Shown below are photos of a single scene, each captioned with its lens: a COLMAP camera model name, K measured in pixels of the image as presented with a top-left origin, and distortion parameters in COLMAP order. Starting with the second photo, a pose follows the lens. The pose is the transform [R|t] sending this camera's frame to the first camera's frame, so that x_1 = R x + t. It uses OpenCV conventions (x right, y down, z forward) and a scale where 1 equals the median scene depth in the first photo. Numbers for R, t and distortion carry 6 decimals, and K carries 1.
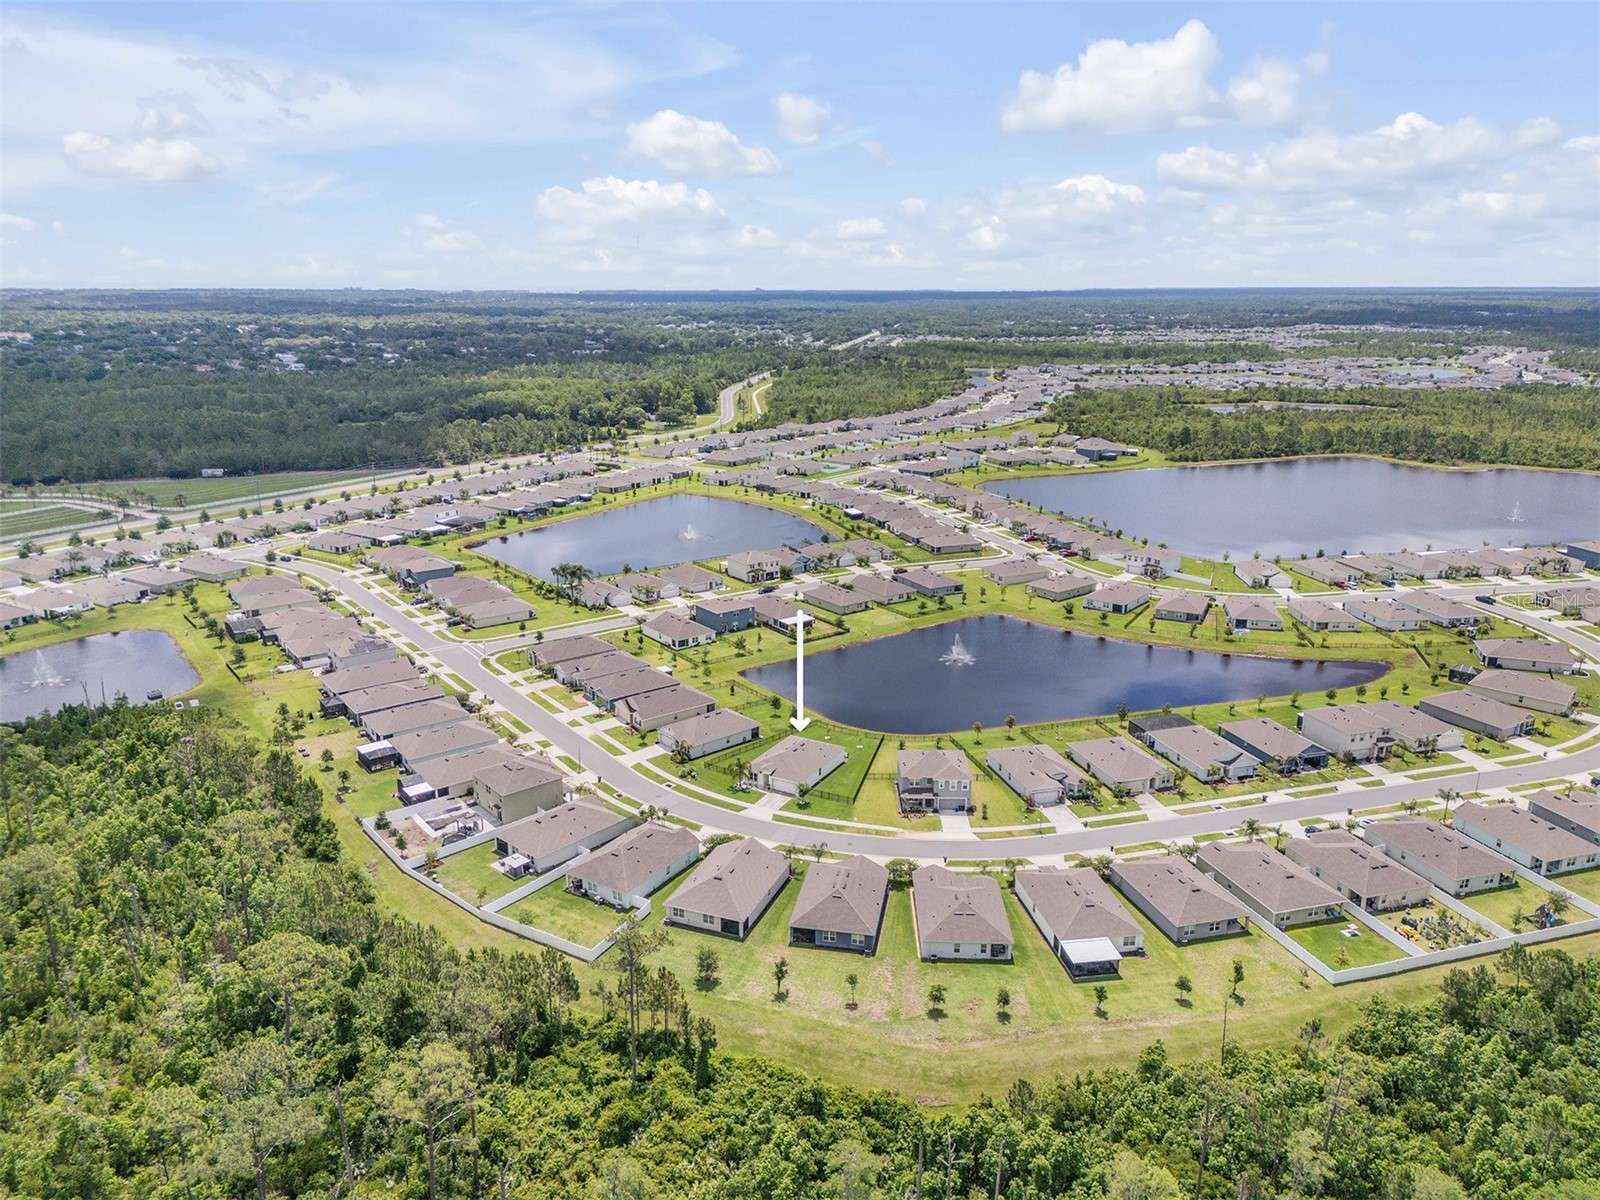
lens RADIAL K [[1122.6, 0, 798.7], [0, 1122.6, 599.0], [0, 0, 1]] dist [0.087968, -0.096728]
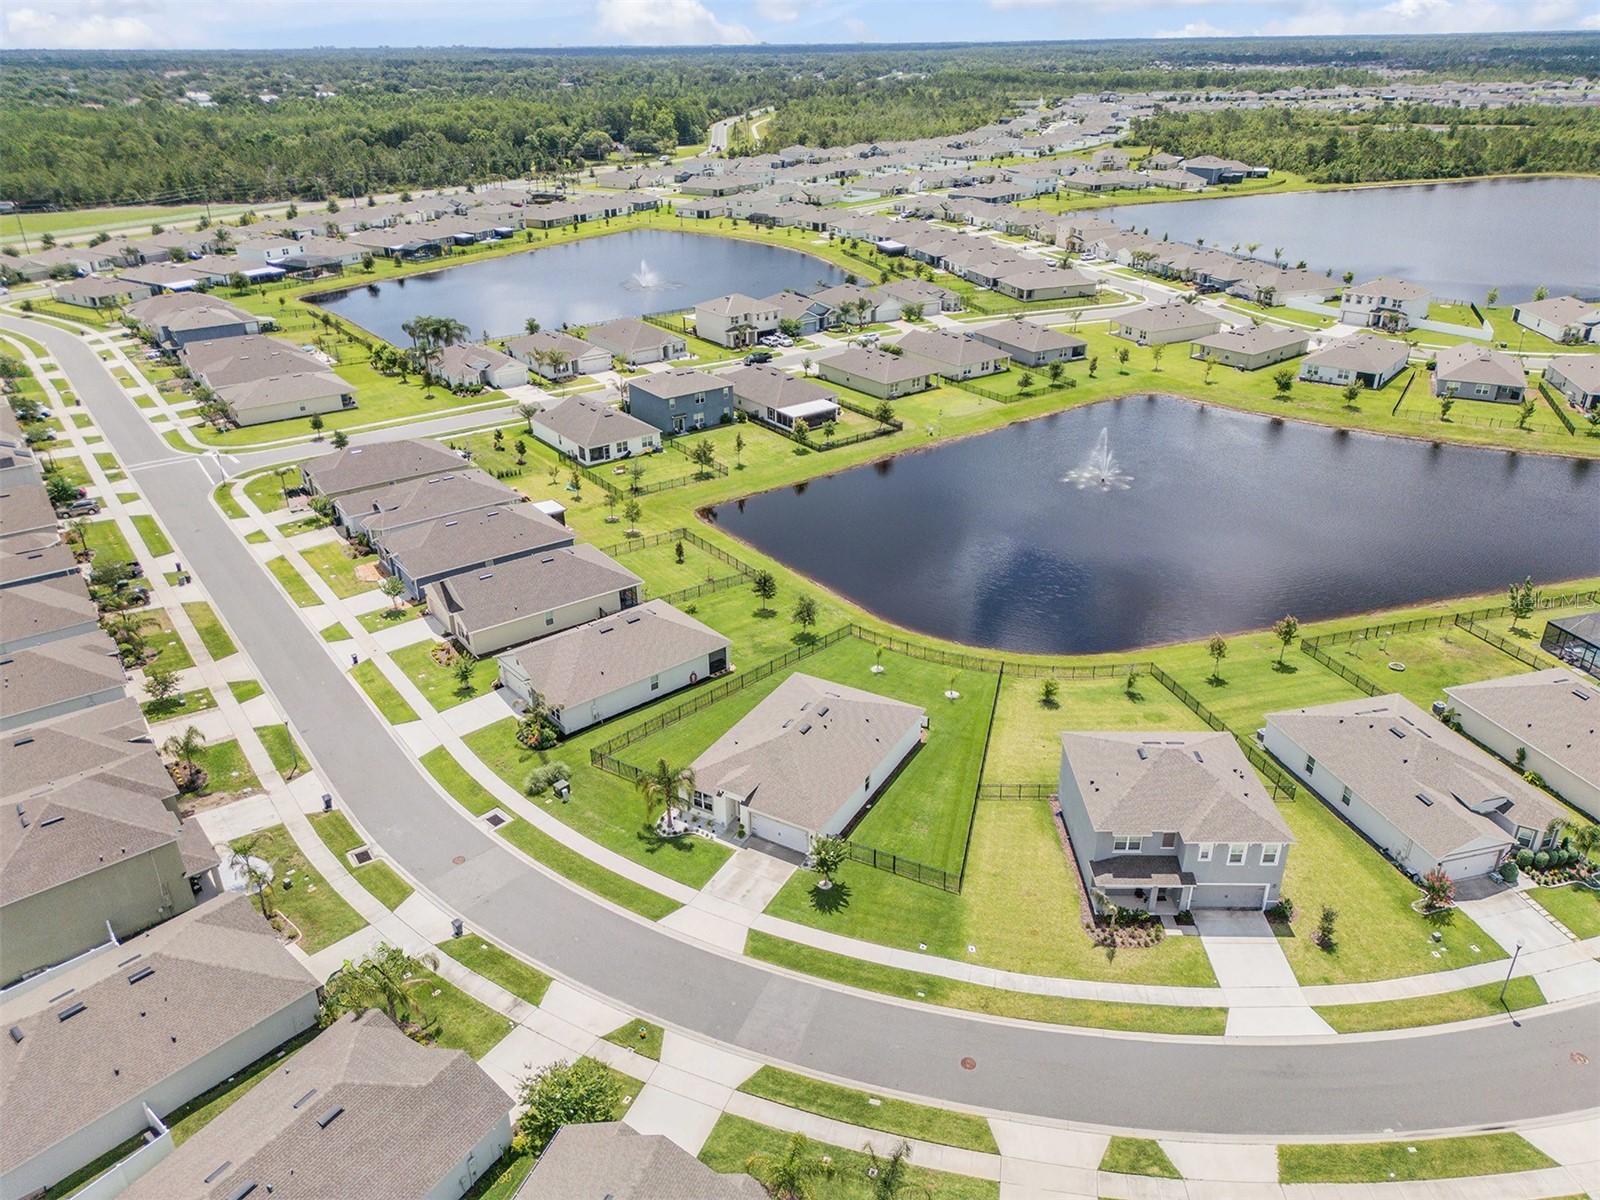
lens RADIAL K [[1122.6, 0, 798.7], [0, 1122.6, 599.0], [0, 0, 1]] dist [0.087968, -0.096728]
pose [[0.999898, -0.007717, -0.012042, -0.000314], [0.009786, 0.983145, 0.182568, 0.008044], [0.010431, -0.182667, 0.983119, 0.363020]]
